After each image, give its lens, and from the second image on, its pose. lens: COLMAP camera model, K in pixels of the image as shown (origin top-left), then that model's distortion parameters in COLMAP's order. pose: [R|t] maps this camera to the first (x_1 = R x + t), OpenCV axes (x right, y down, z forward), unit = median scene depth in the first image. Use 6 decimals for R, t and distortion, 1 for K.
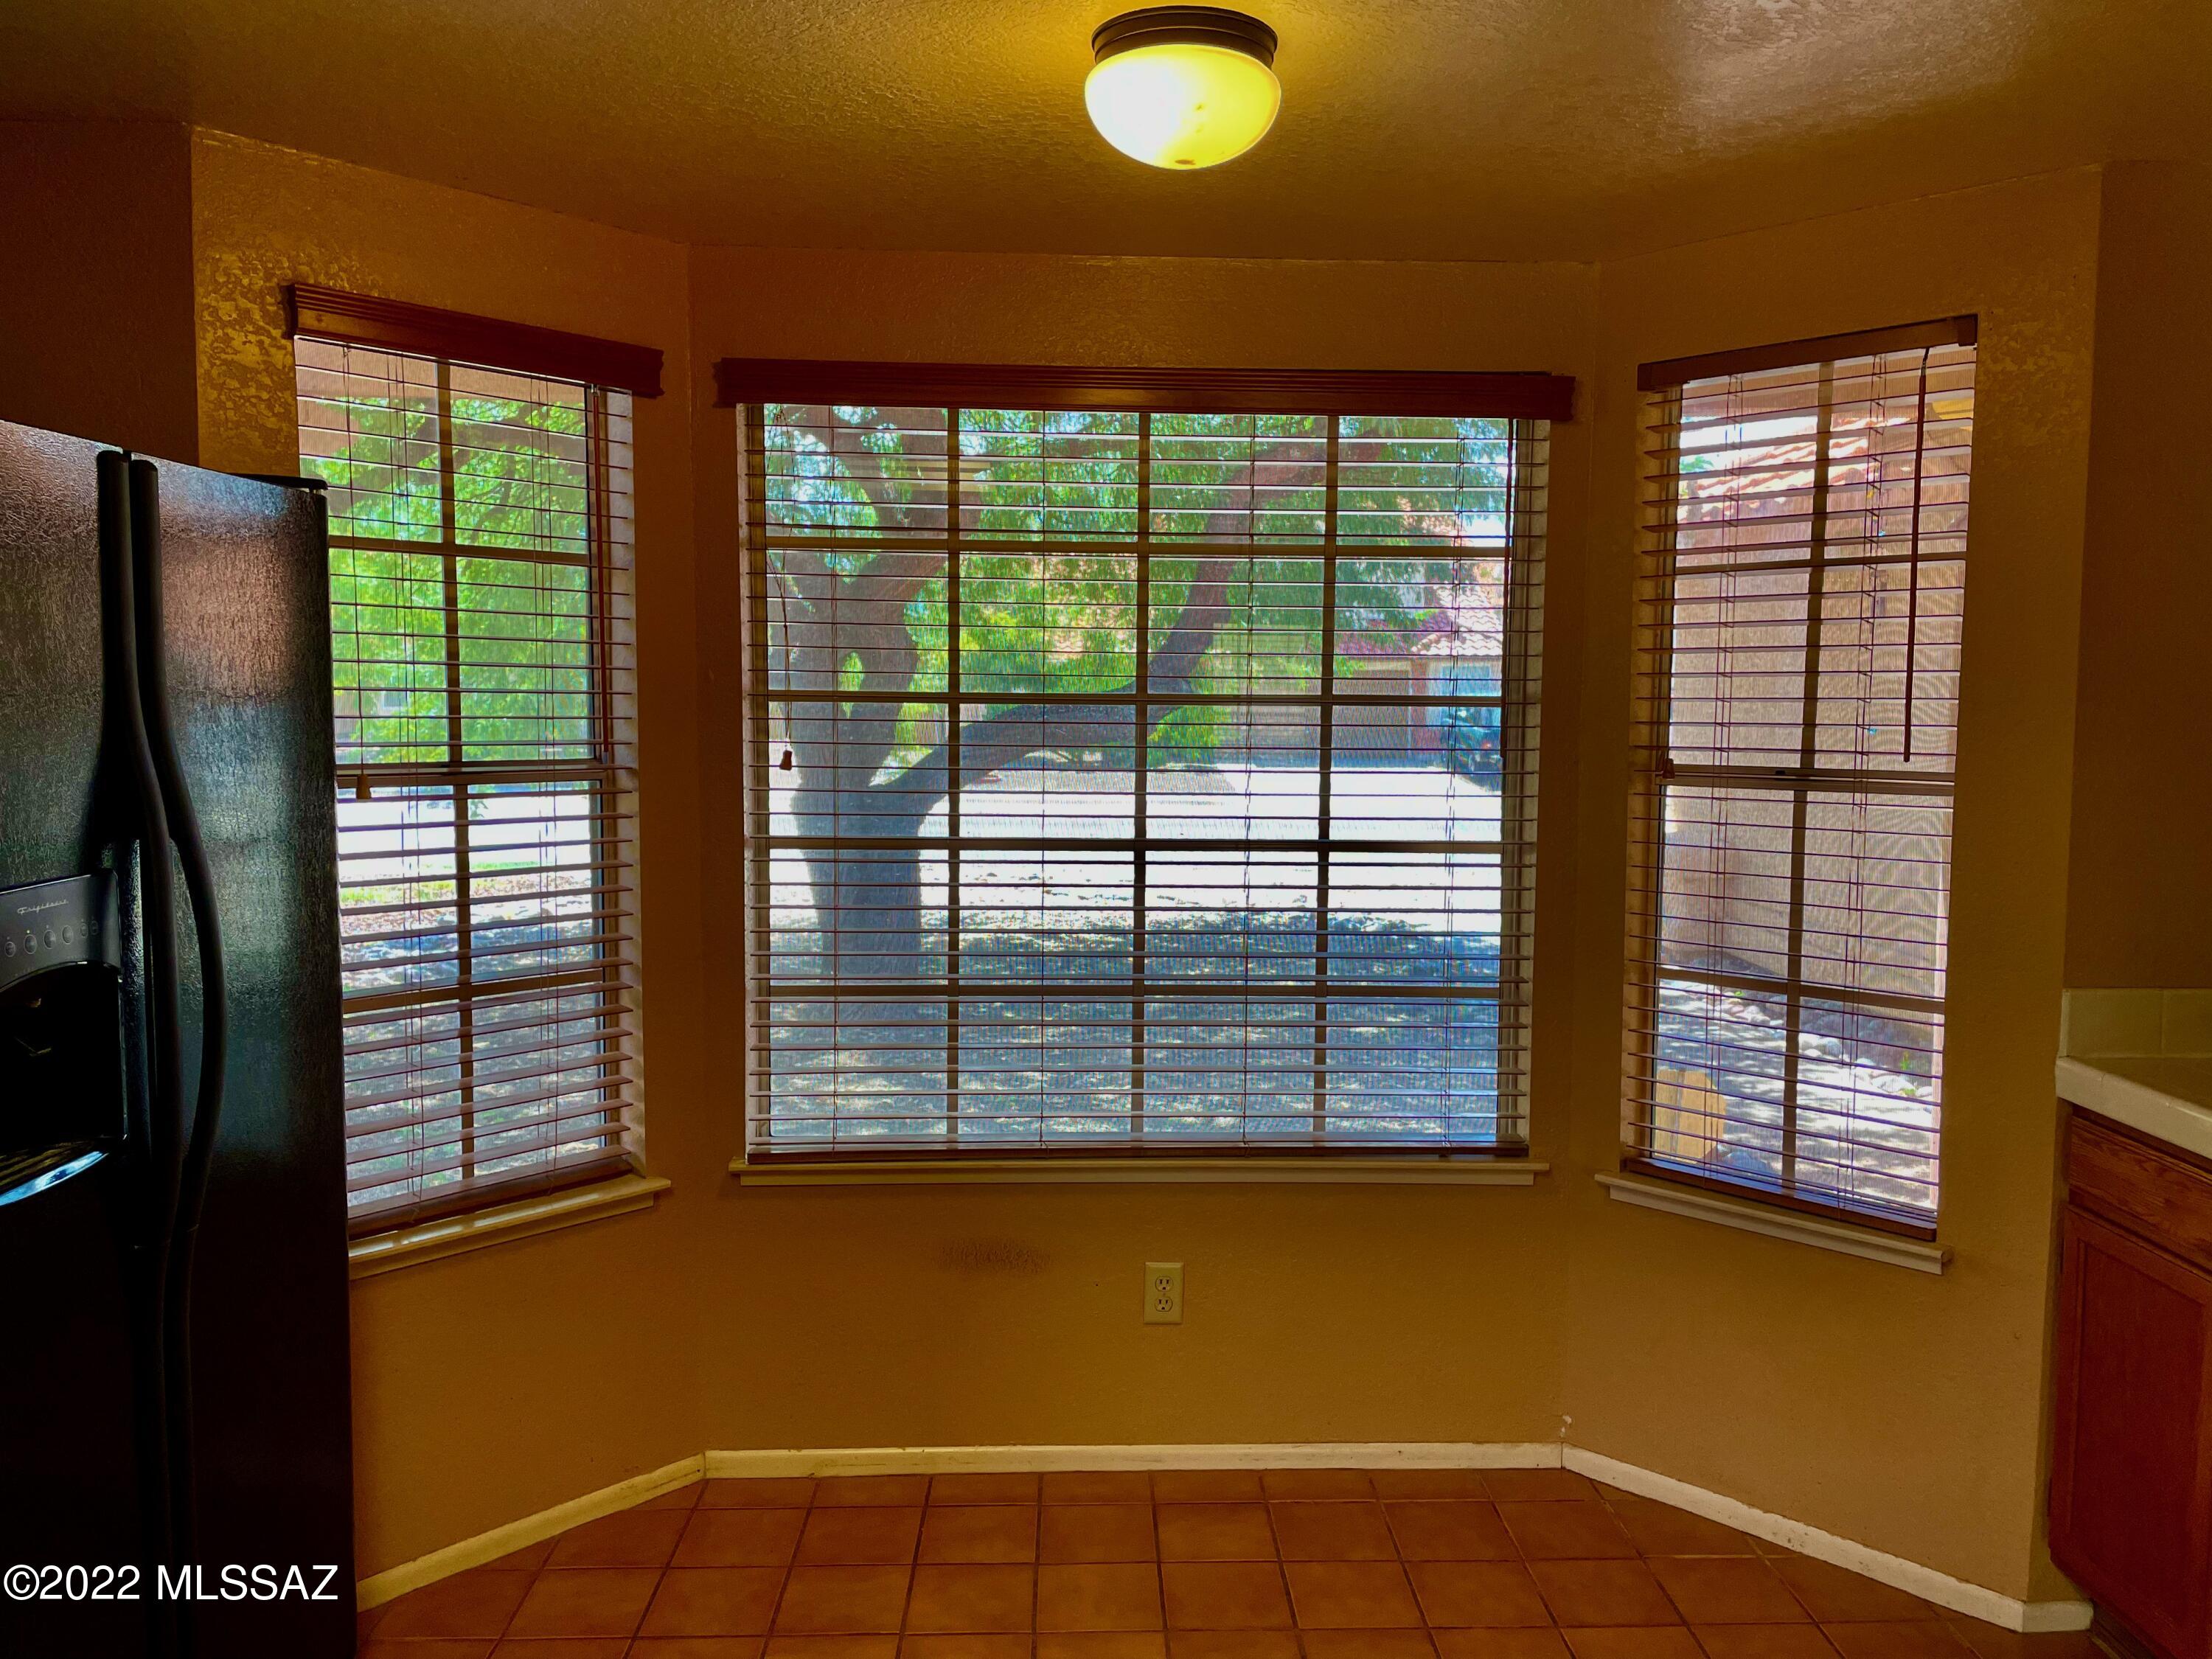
lens RADIAL K [[1586.2, 0, 1111.2], [0, 1586.2, 814.7], [0, 0, 1]] dist [0.075944, -0.102111]
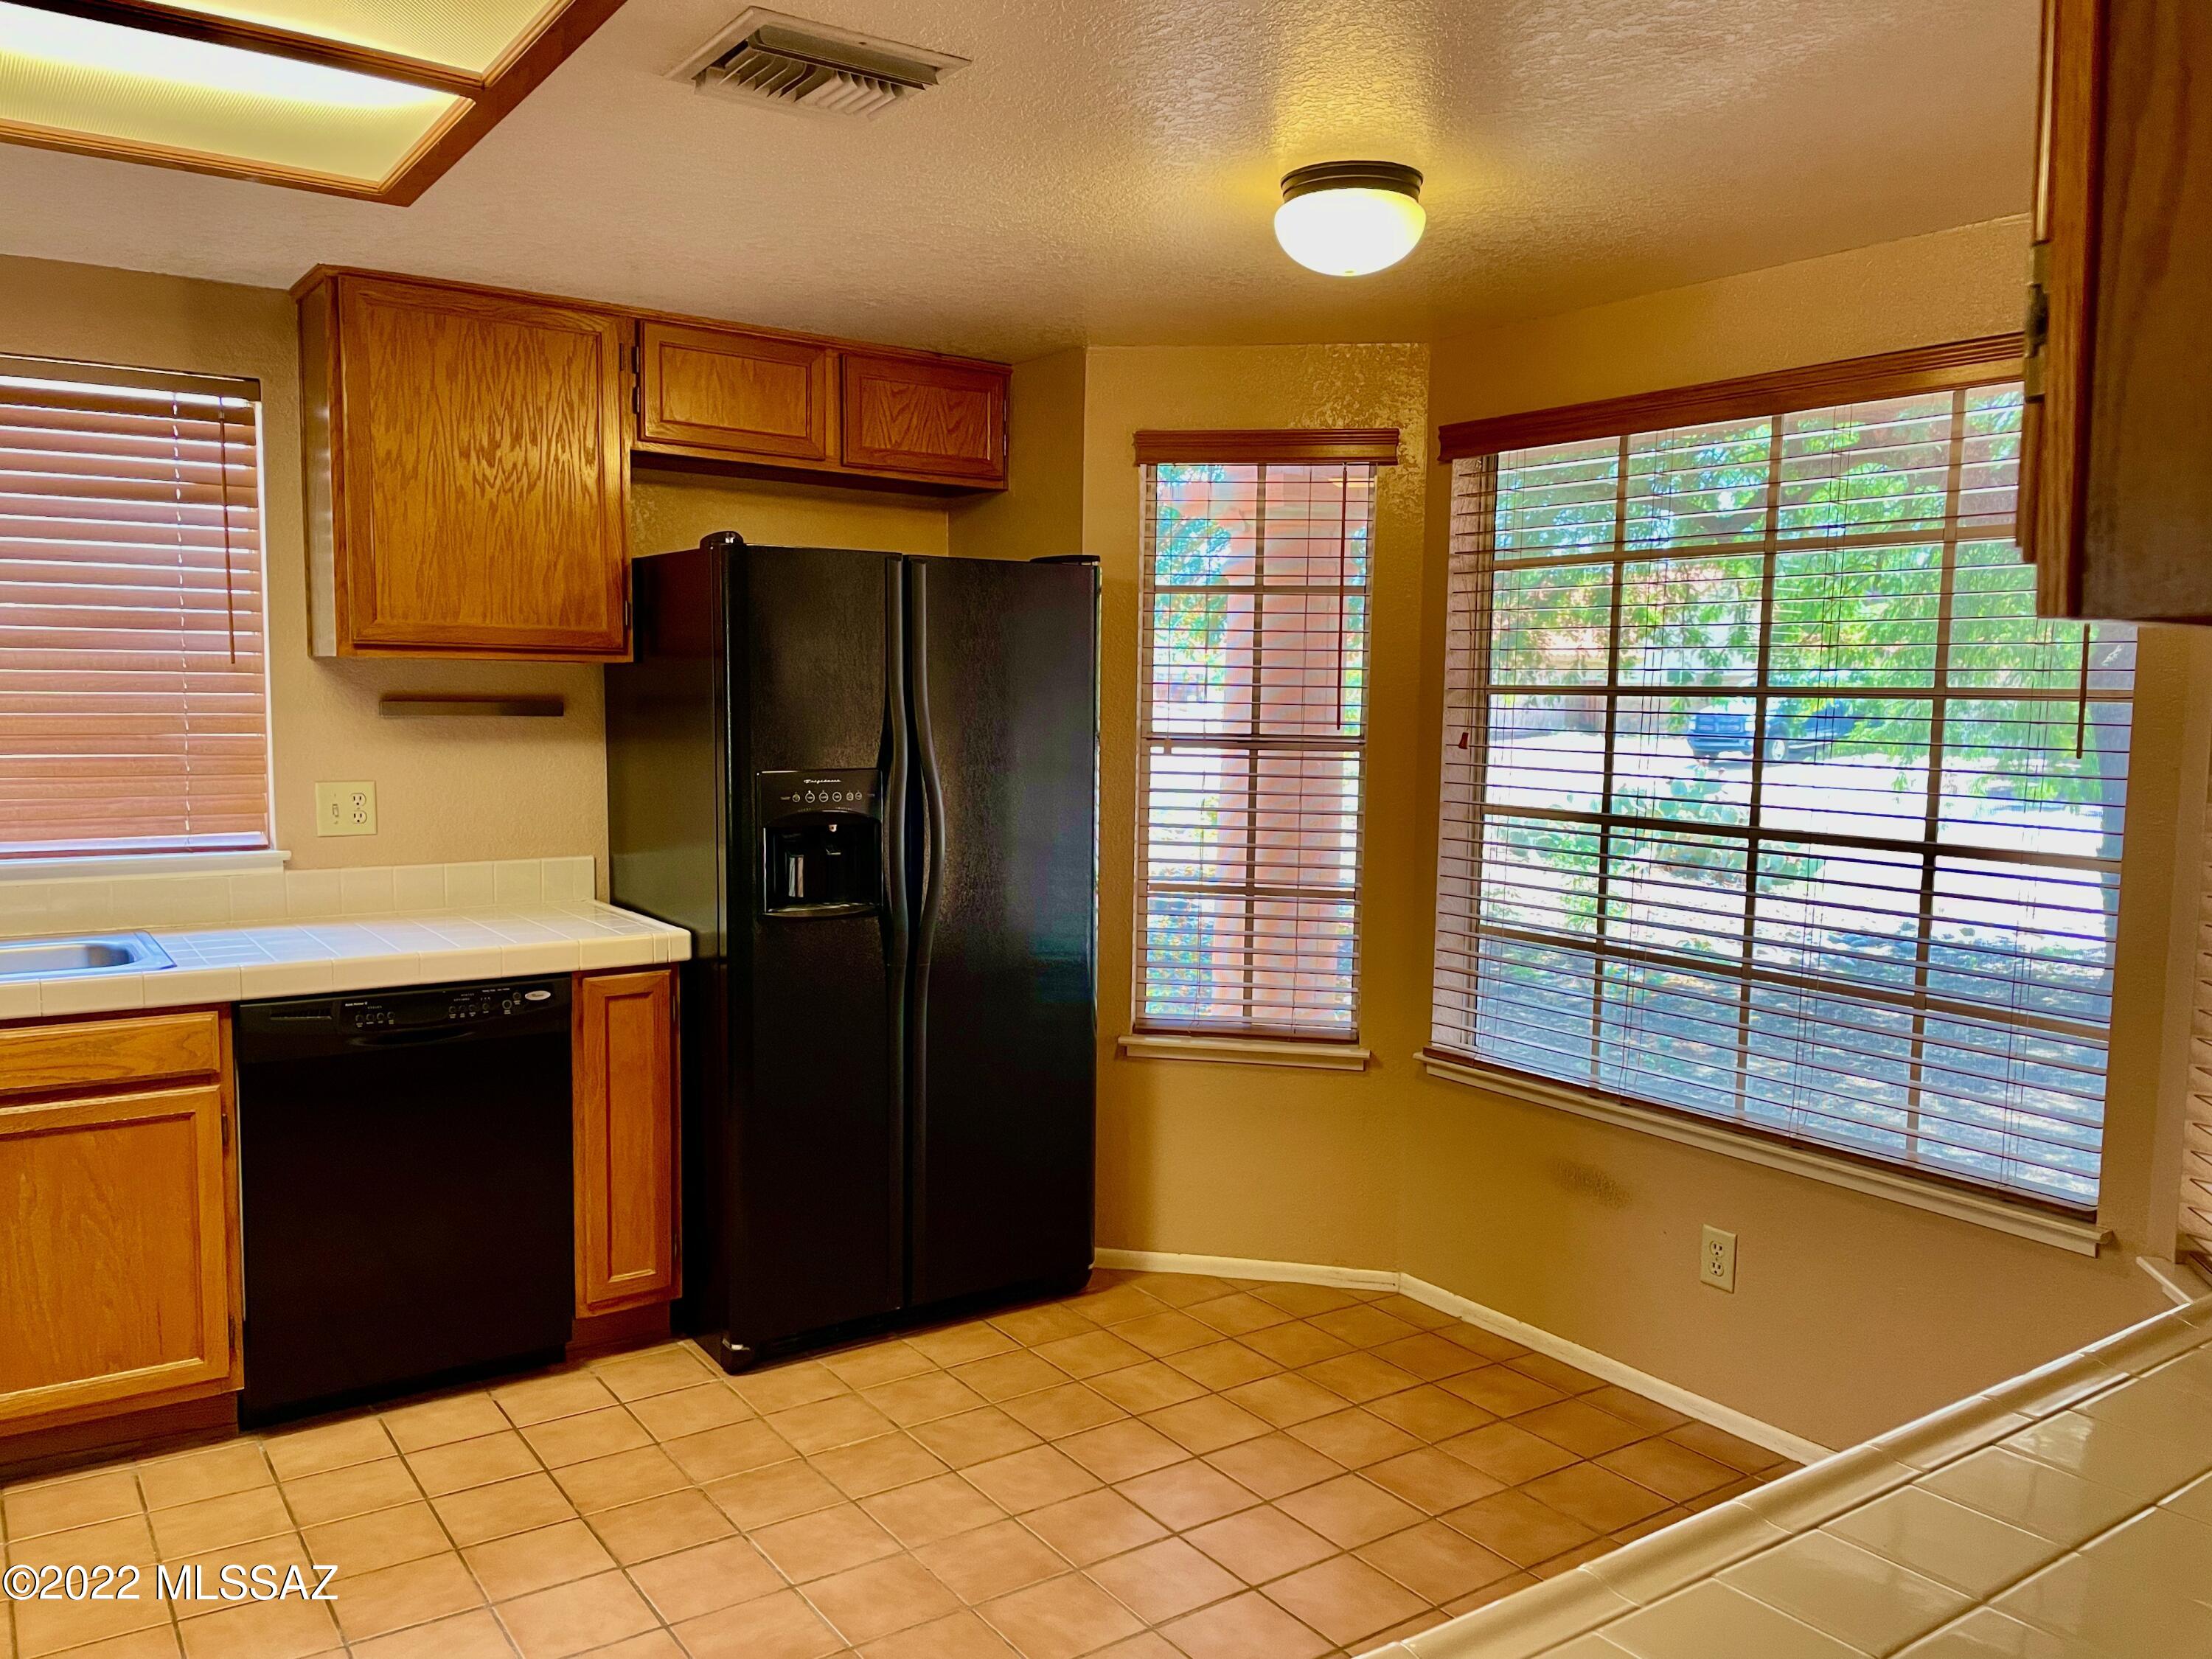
lens RADIAL K [[1680.0, 0, 1106.0], [0, 1680.0, 829.5], [0, 0, 1]] dist [0.090717, -0.104012]
pose [[0.543635, 0.071165, -0.836299, 0.747147], [-0.071244, 0.996715, 0.038504, 0.004252], [0.836293, 0.038649, 0.546920, 0.041163]]
